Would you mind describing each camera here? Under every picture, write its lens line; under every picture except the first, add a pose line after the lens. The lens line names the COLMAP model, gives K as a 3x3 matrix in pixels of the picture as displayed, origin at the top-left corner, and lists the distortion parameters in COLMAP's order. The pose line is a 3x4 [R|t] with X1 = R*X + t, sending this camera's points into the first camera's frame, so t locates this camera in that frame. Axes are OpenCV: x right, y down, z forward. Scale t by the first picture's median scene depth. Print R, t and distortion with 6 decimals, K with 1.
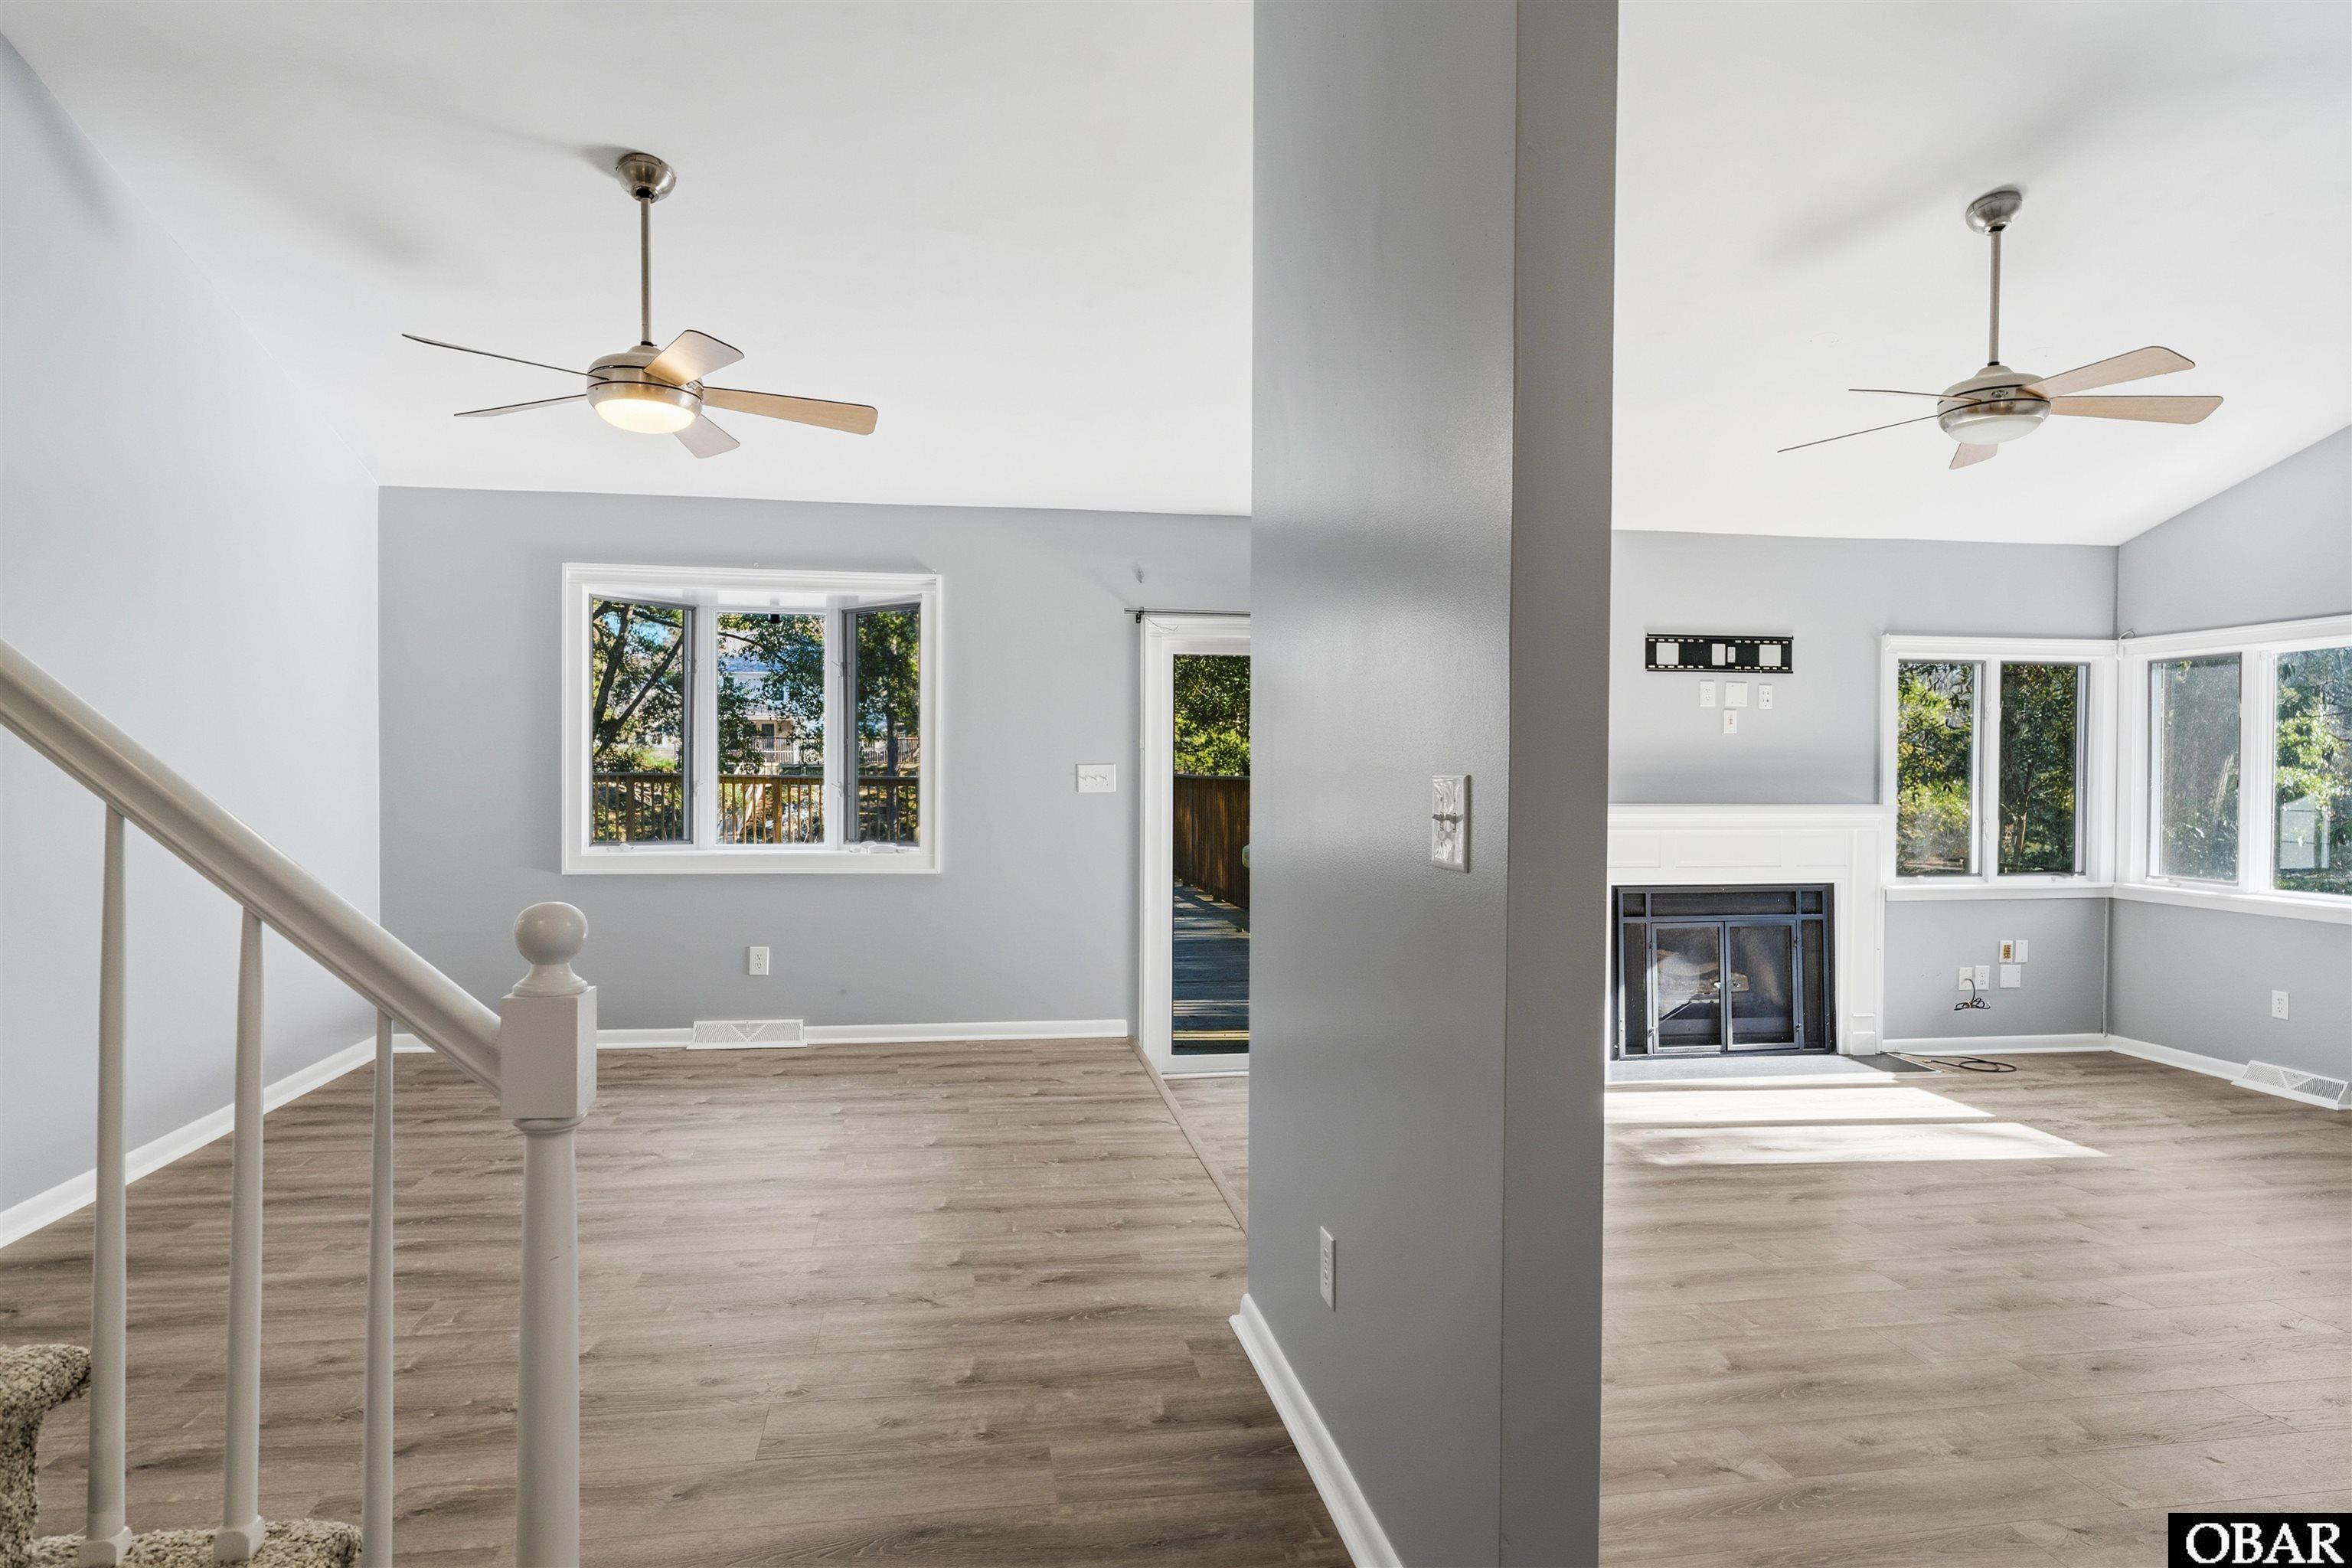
lens RADIAL K [[1393.5, 0, 1179.1], [0, 1393.5, 783.8], [0, 0, 1]] dist [-0.001157, 0.001475]
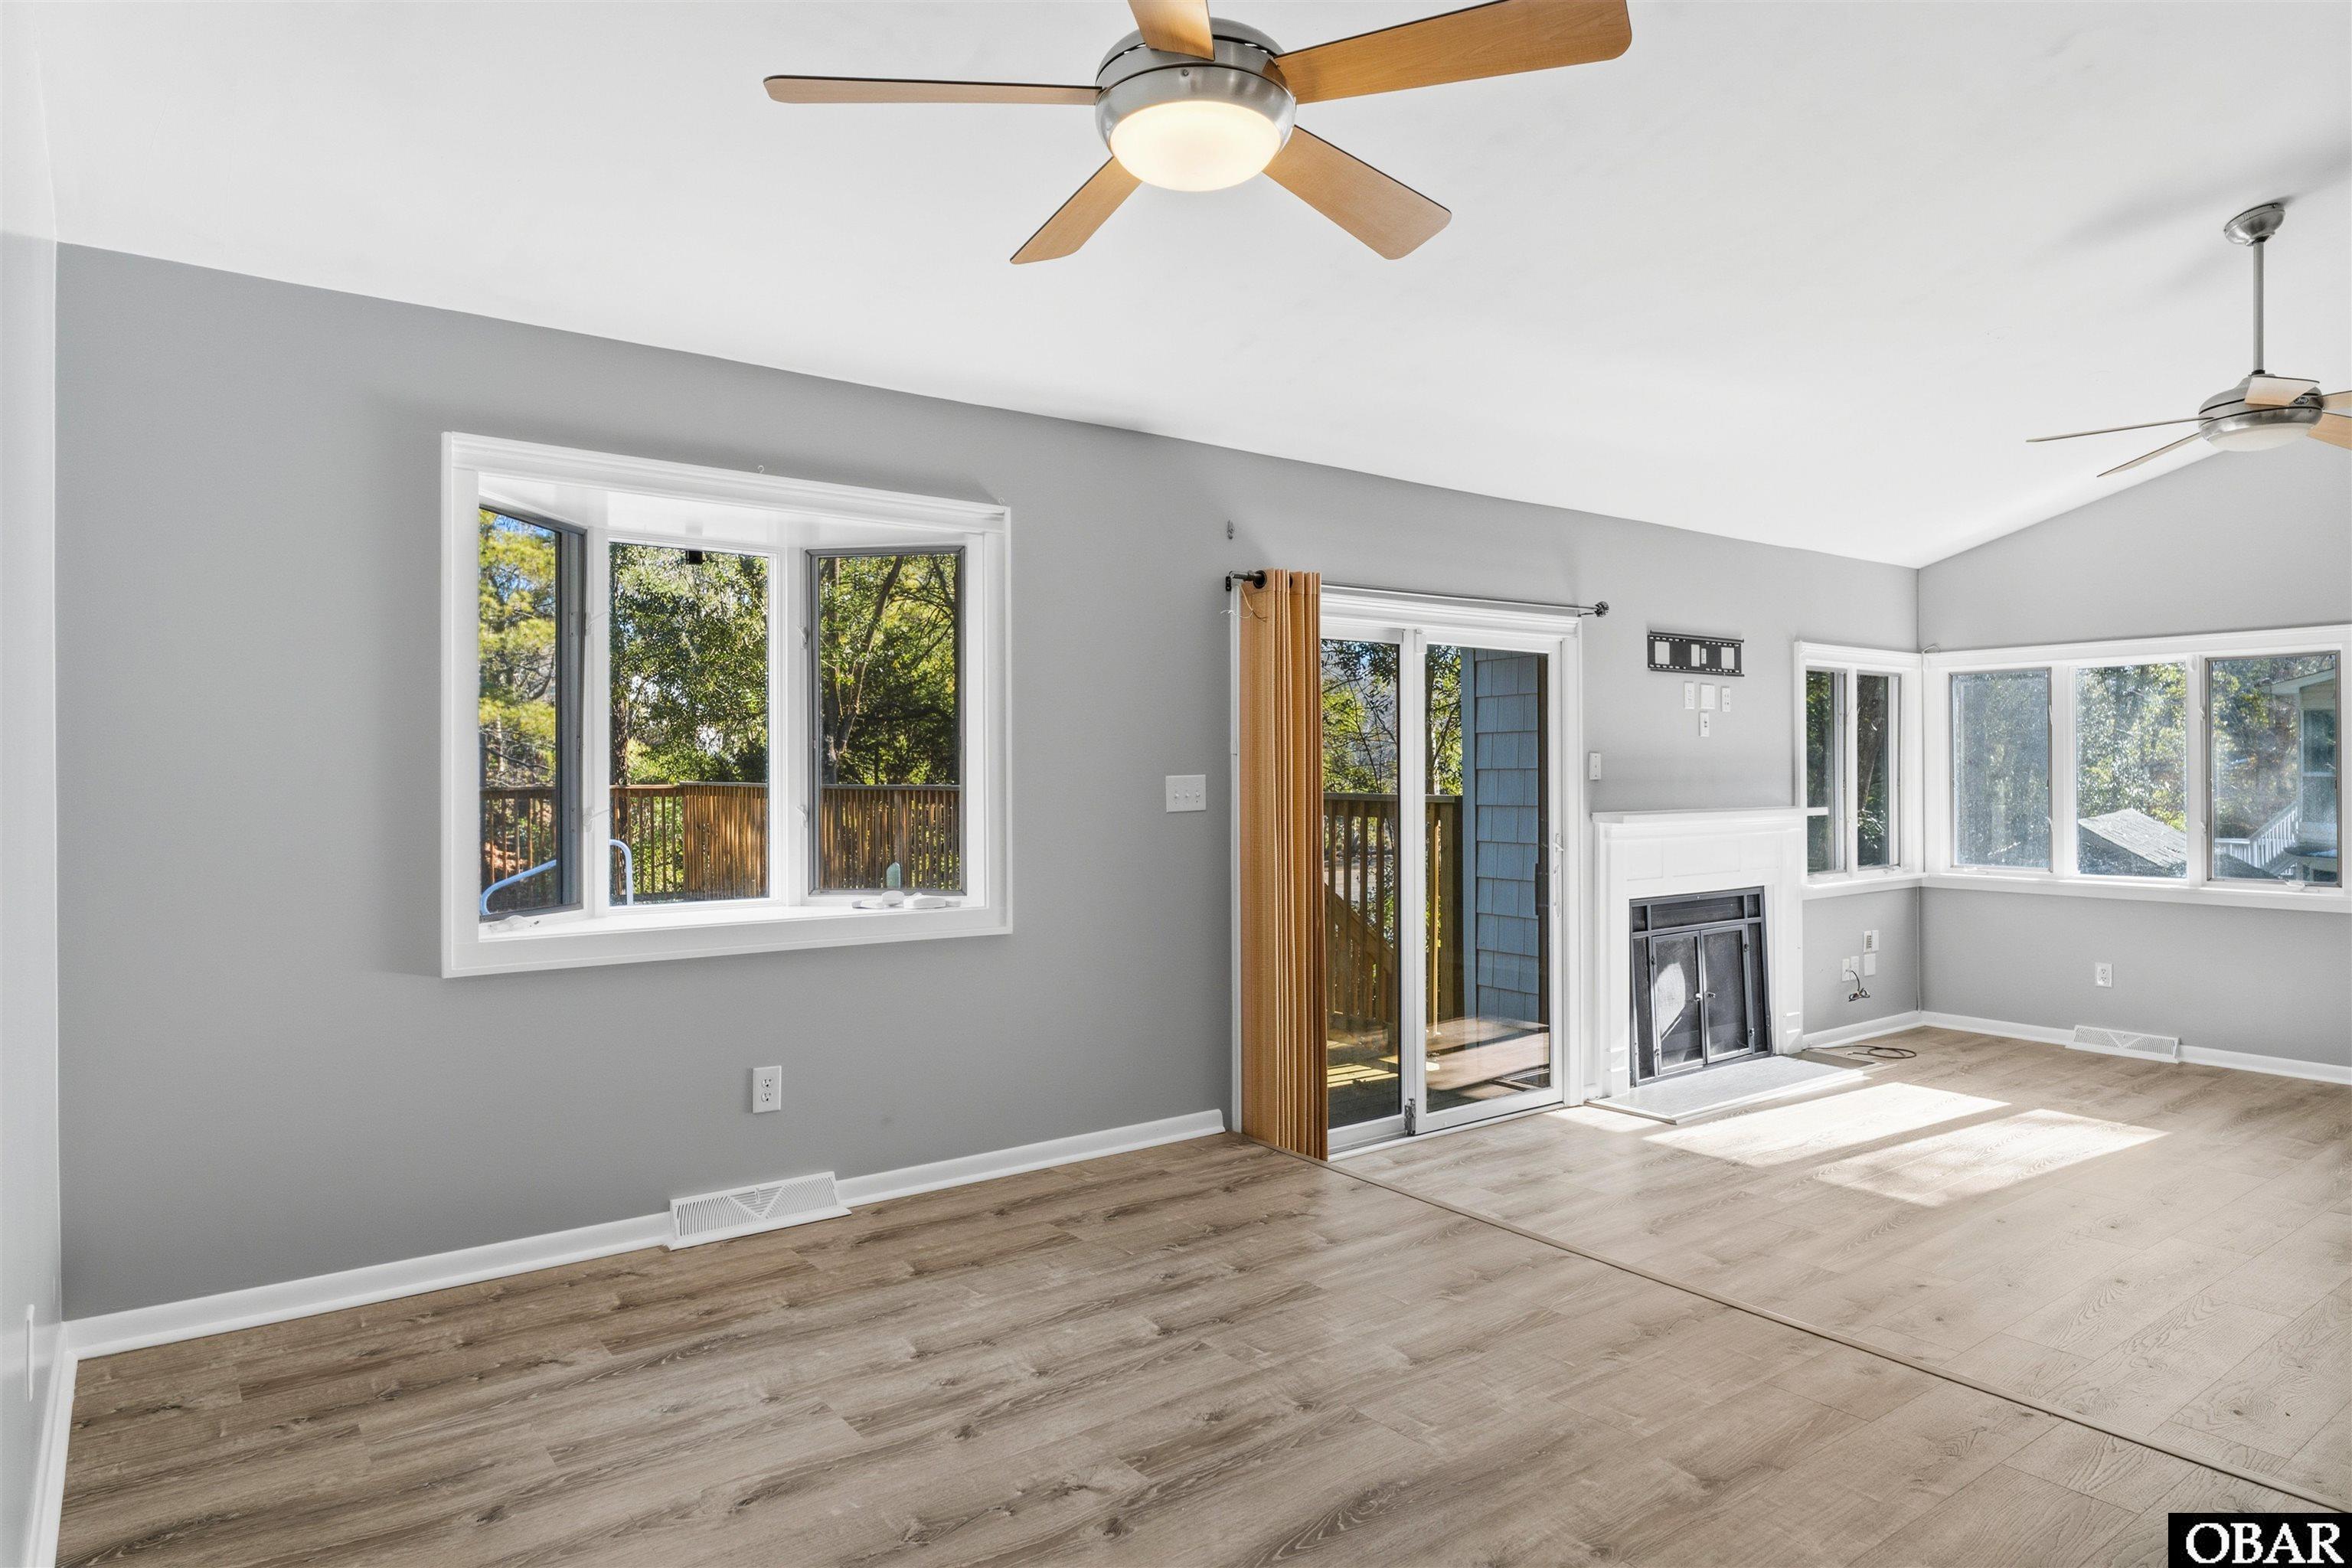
lens RADIAL K [[1386.7, 0, 1172.6], [0, 1386.7, 770.3], [0, 0, 1]] dist [-0.002124, 0.001654]
pose [[0.887239, -0.007807, 0.461243, -0.382405], [0.012996, 0.999883, -0.008075, -0.009718], [-0.461126, 0.013159, 0.887237, 0.312484]]
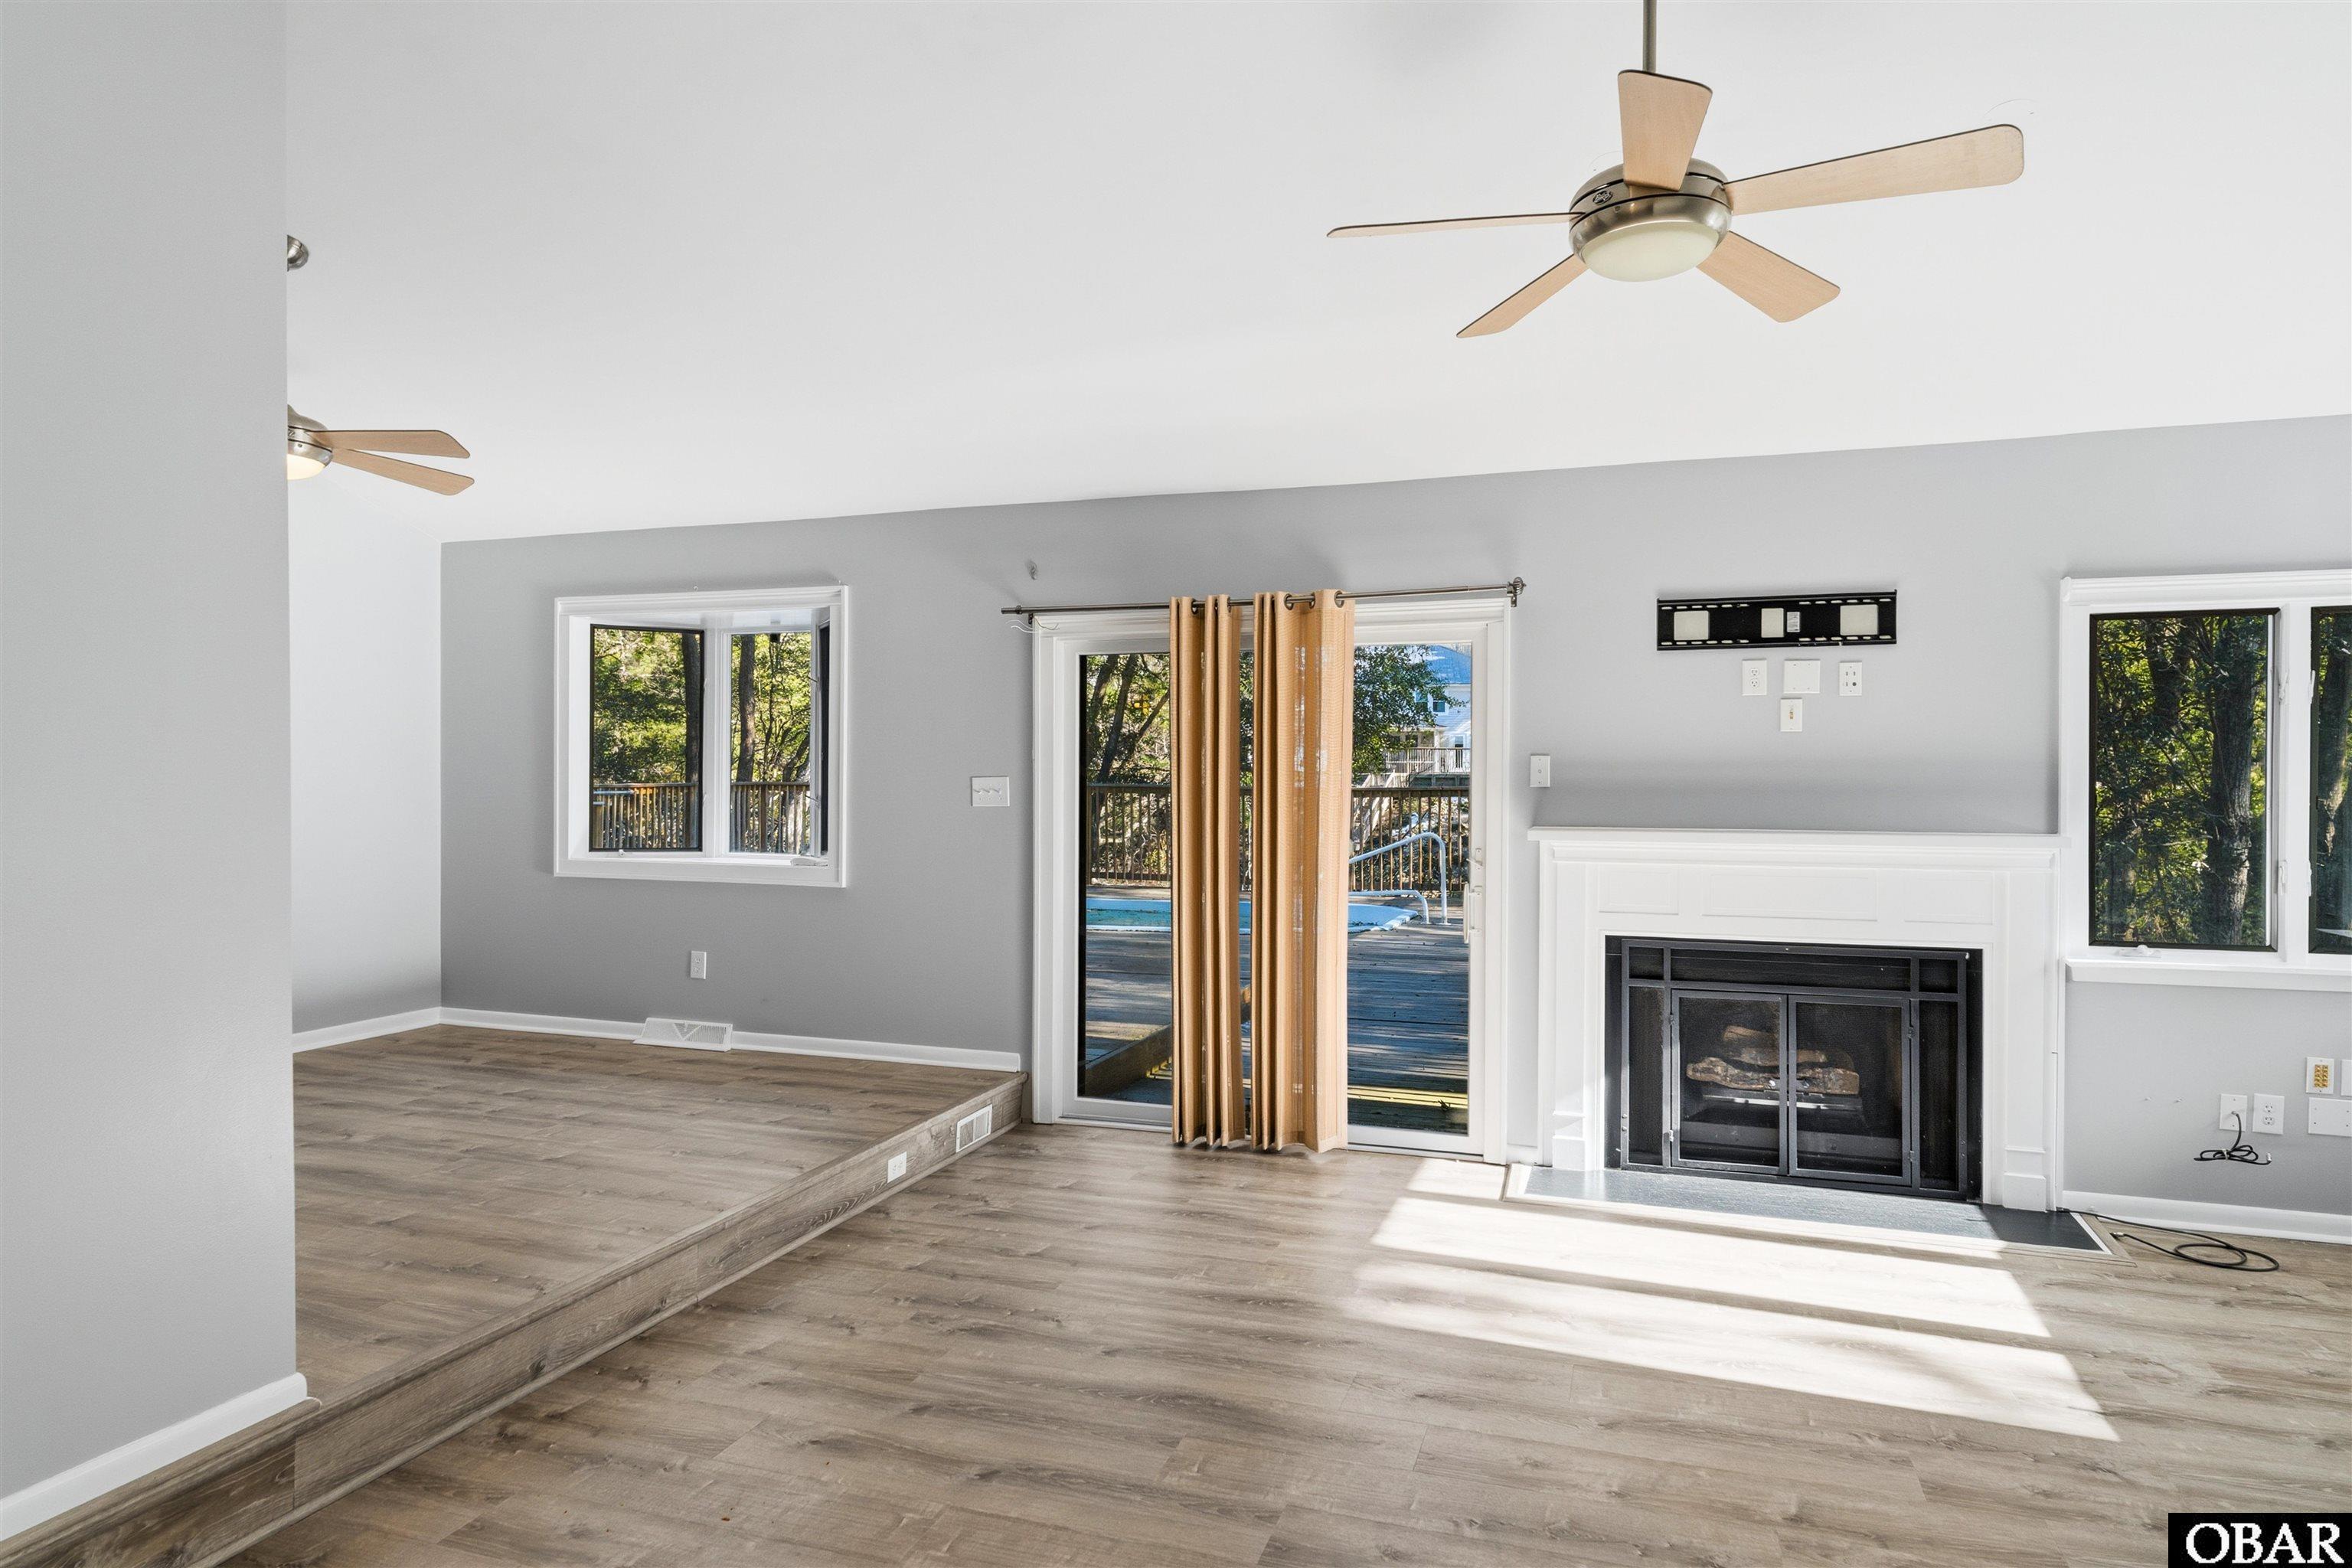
lens RADIAL K [[1386.7, 0, 1172.6], [0, 1386.7, 770.3], [0, 0, 1]] dist [-0.002124, 0.001654]
pose [[0.880174, -0.004316, -0.474632, 0.454494], [-0.005038, 0.999817, -0.018436, -0.001497], [0.474625, 0.018618, 0.879991, 0.222214]]
